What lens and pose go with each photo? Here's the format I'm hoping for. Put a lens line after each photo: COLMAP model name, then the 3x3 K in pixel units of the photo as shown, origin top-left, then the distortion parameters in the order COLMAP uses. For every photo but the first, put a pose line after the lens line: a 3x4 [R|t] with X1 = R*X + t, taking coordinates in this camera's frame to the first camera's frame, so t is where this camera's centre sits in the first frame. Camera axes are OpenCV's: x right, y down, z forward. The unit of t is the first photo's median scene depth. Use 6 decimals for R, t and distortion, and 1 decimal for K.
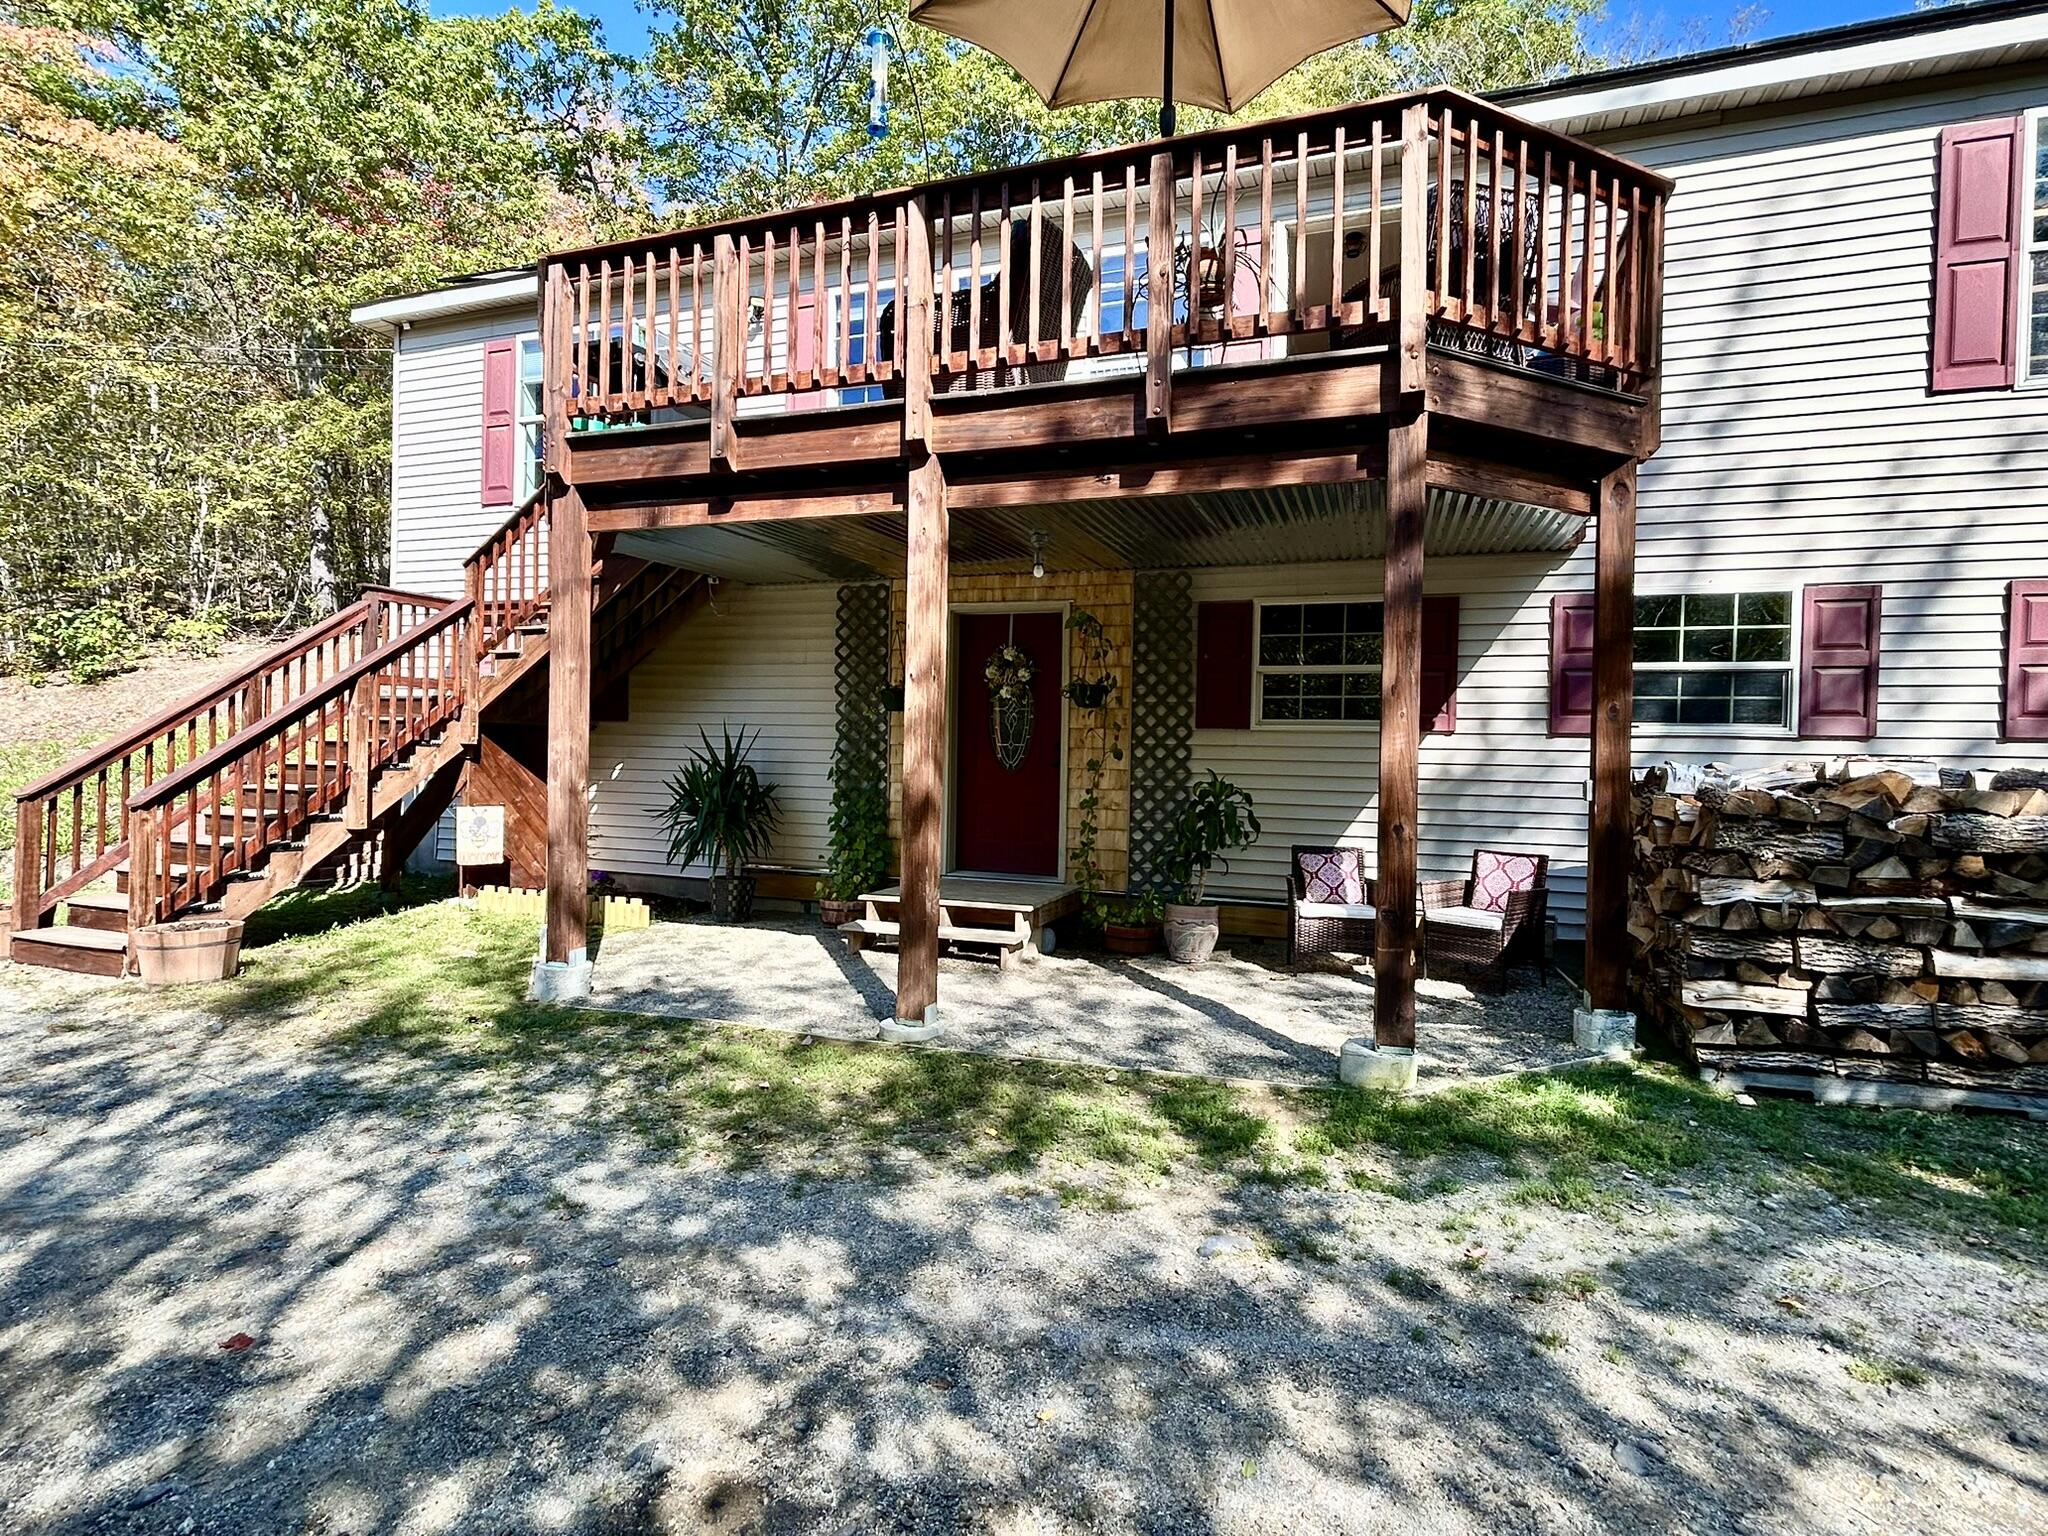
lens RADIAL K [[1042.4, 0, 1024.0], [0, 1042.4, 768.0], [0, 0, 1]] dist [0.002042, 0.000257]
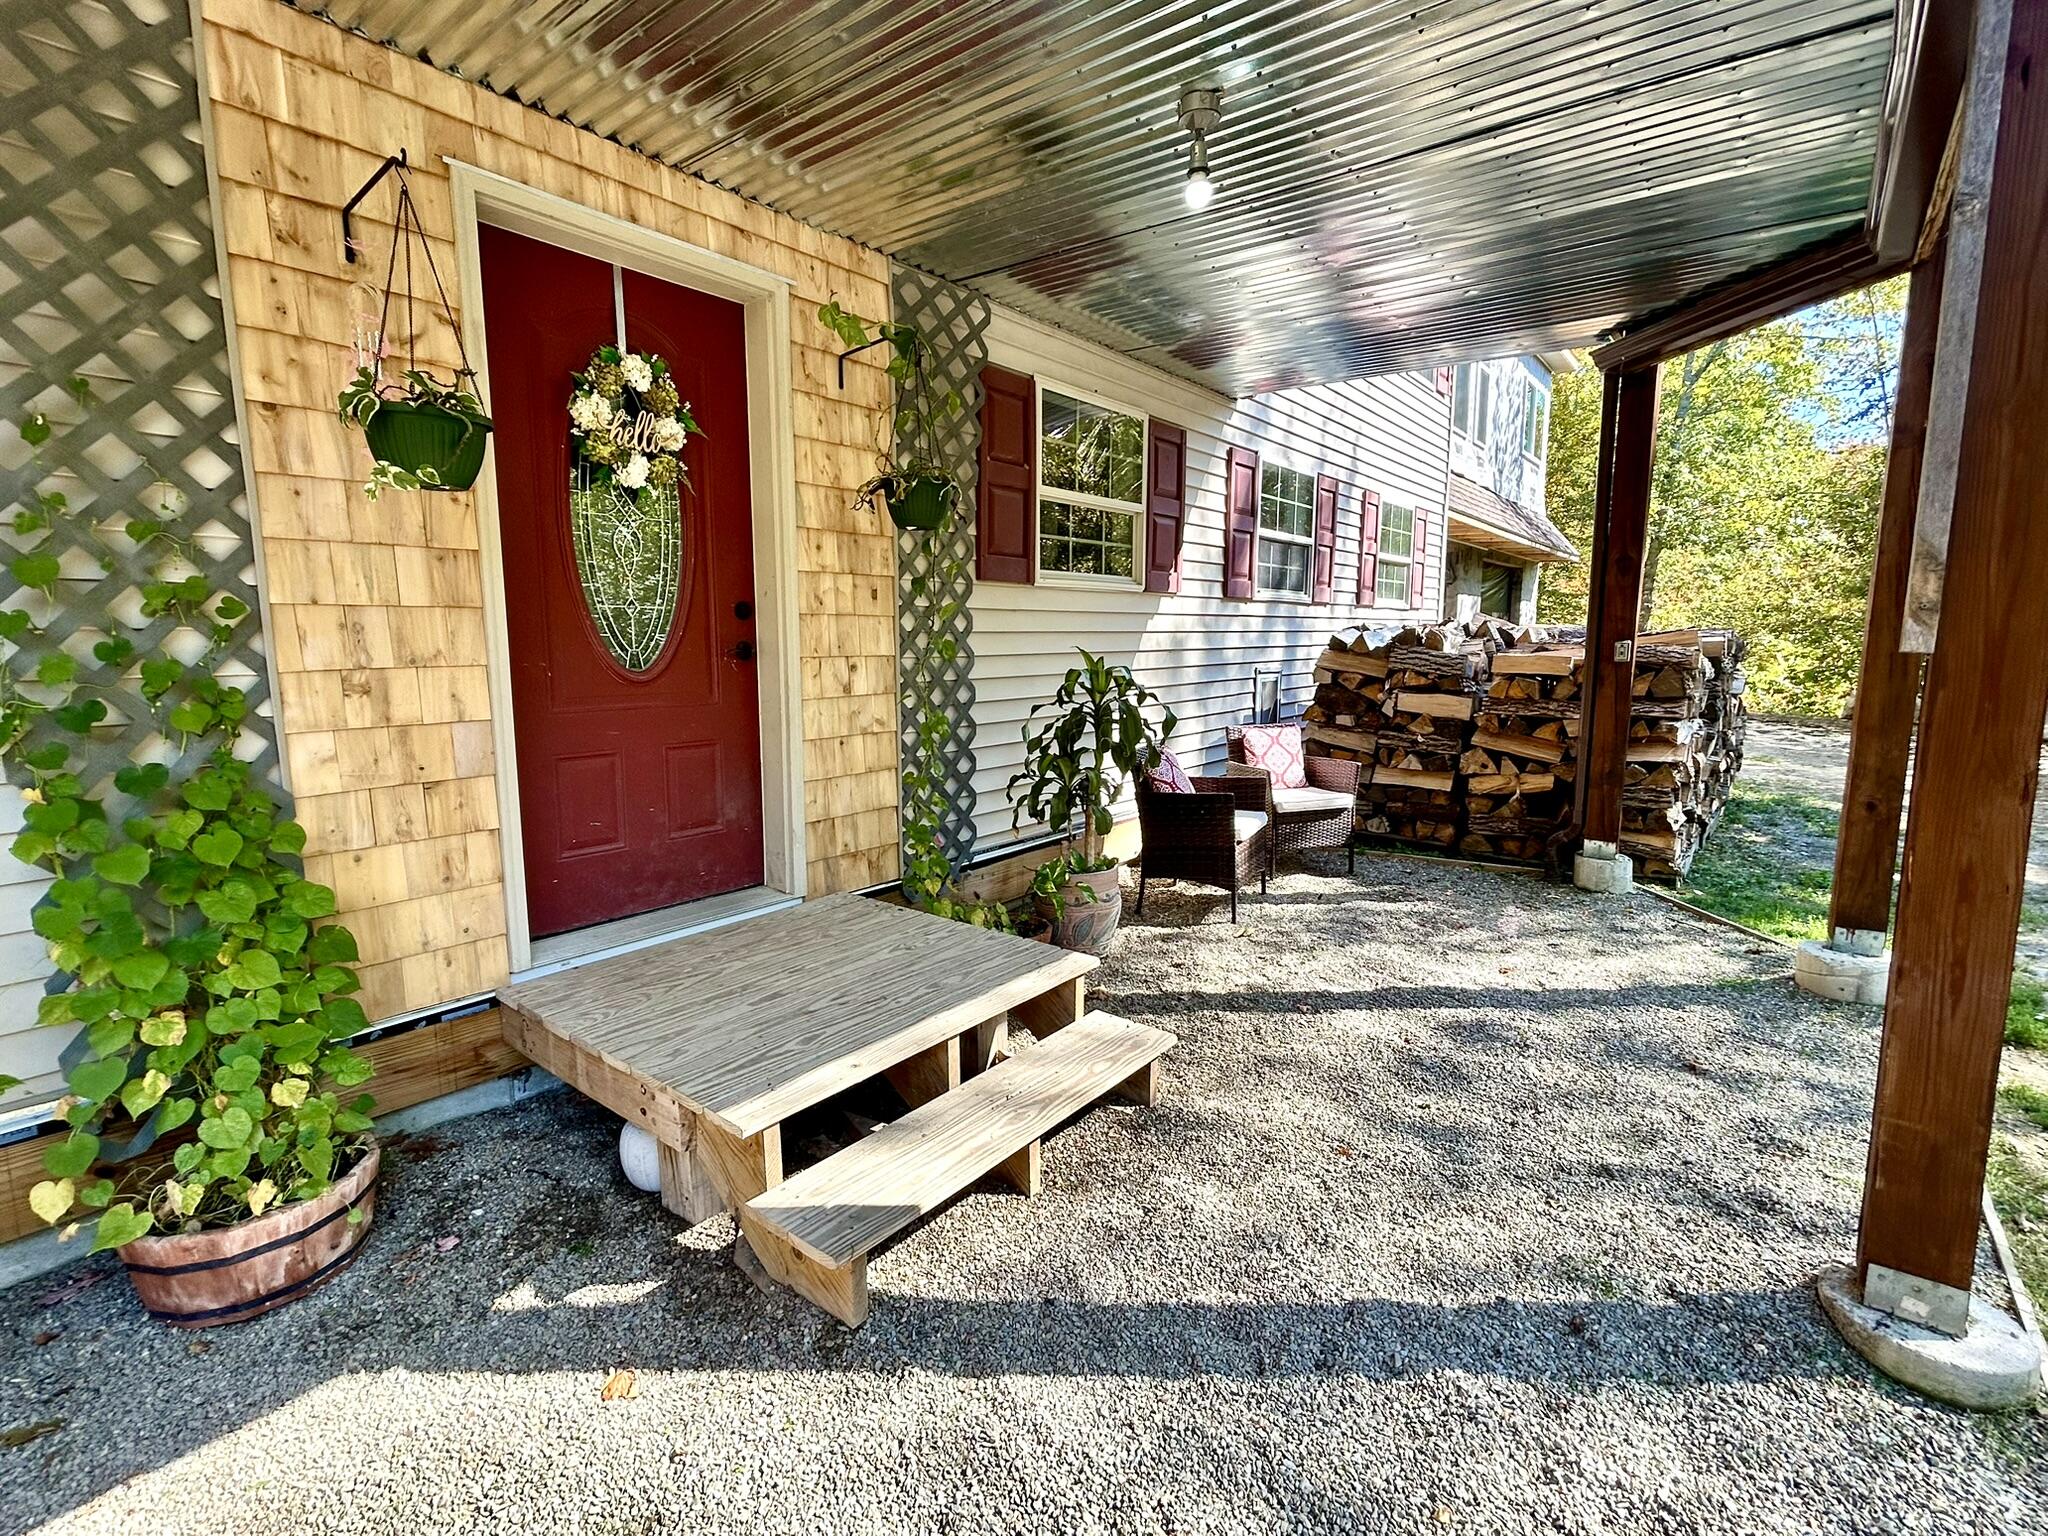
lens RADIAL K [[937.1, 0, 1024.0], [0, 937.1, 768.0], [0, 0, 1]] dist [0.001002, 0.000041]
pose [[0.320292, -0.153409, 0.934815, -0.342789], [0.024113, 0.987801, 0.153843, -0.013799], [-0.947012, -0.026733, 0.320084, 0.797170]]
